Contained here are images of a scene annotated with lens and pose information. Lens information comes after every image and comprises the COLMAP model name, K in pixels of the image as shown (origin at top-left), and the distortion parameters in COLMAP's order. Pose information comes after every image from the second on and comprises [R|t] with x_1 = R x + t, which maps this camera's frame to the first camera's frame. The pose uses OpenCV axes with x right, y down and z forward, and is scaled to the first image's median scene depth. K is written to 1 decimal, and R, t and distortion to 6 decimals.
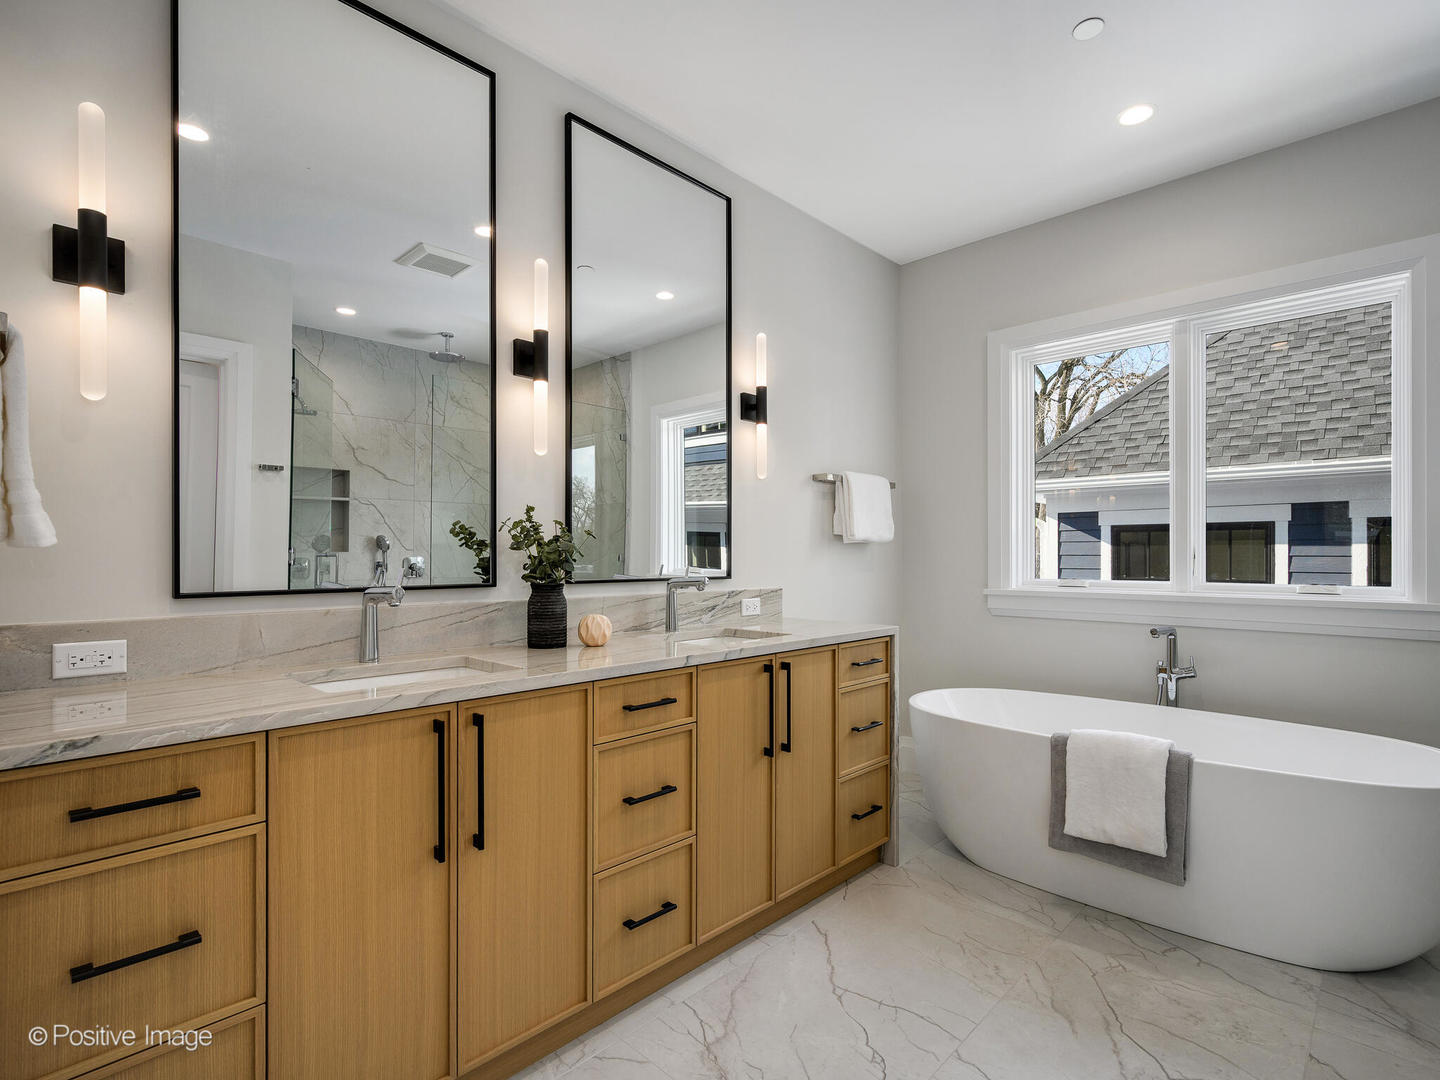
lens RADIAL K [[685.7, 0, 721.7], [0, 685.7, 549.1], [0, 0, 1]] dist [0.000562, -0.000079]
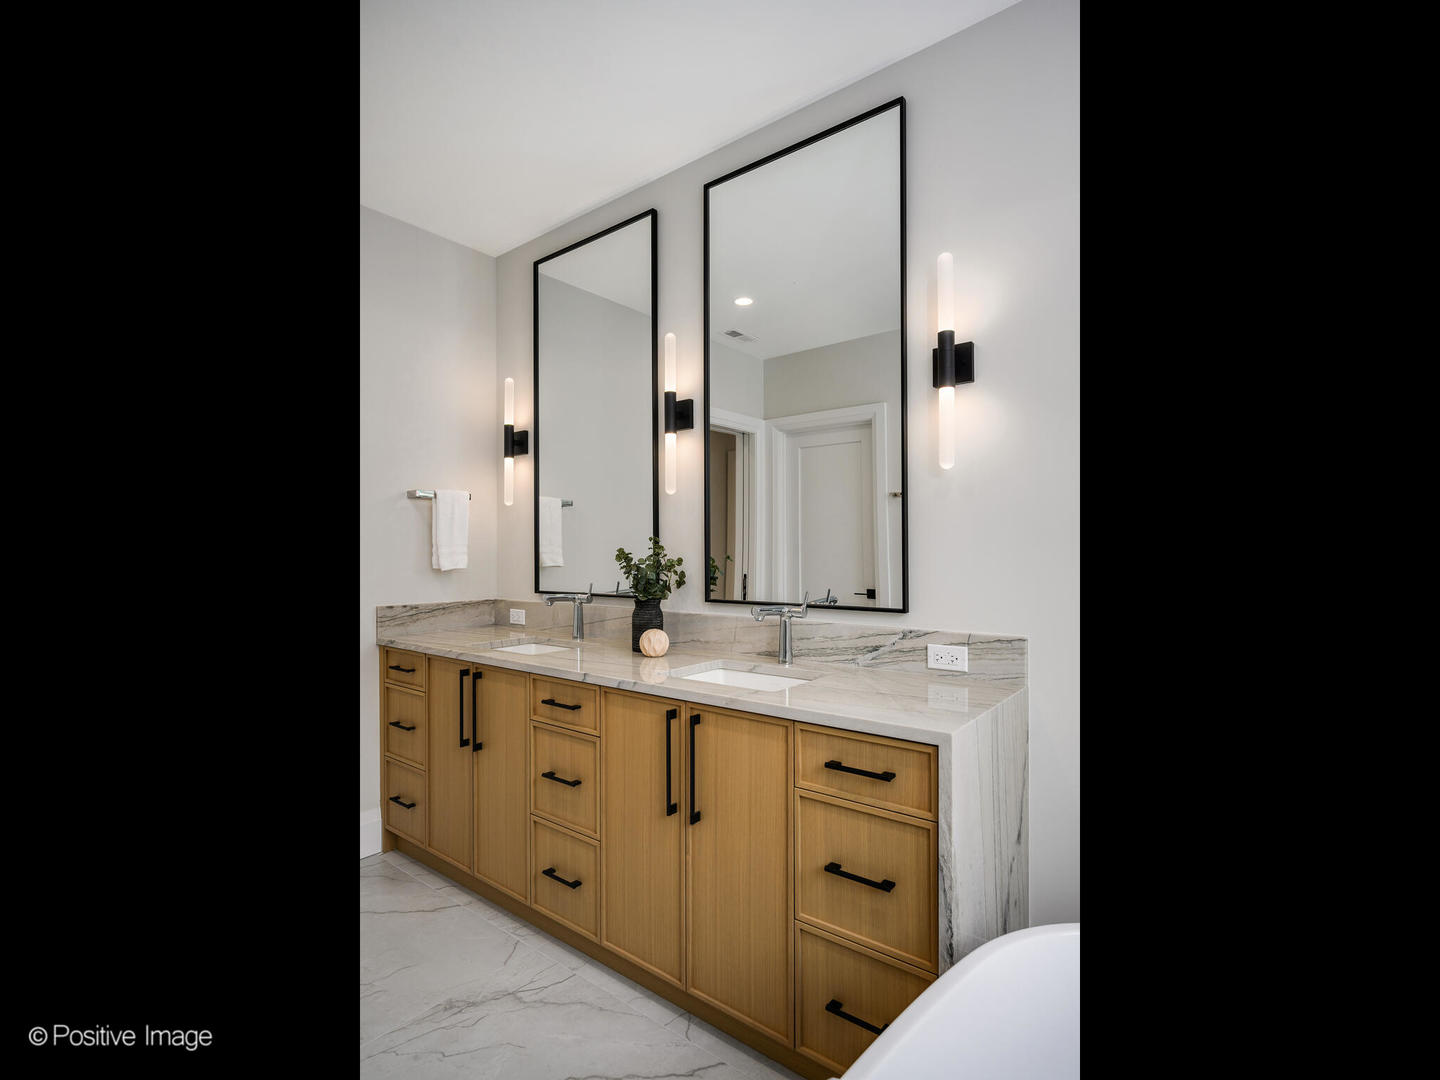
lens RADIAL K [[644.2, 0, 721.9], [0, 644.2, 546.9], [0, 0, 1]] dist [-0.004536, -0.000230]
pose [[0.124331, -0.008084, -0.992208, 0.904229], [0.015271, 0.999864, -0.006233, -0.035288], [0.992123, -0.014377, 0.124438, 0.971366]]
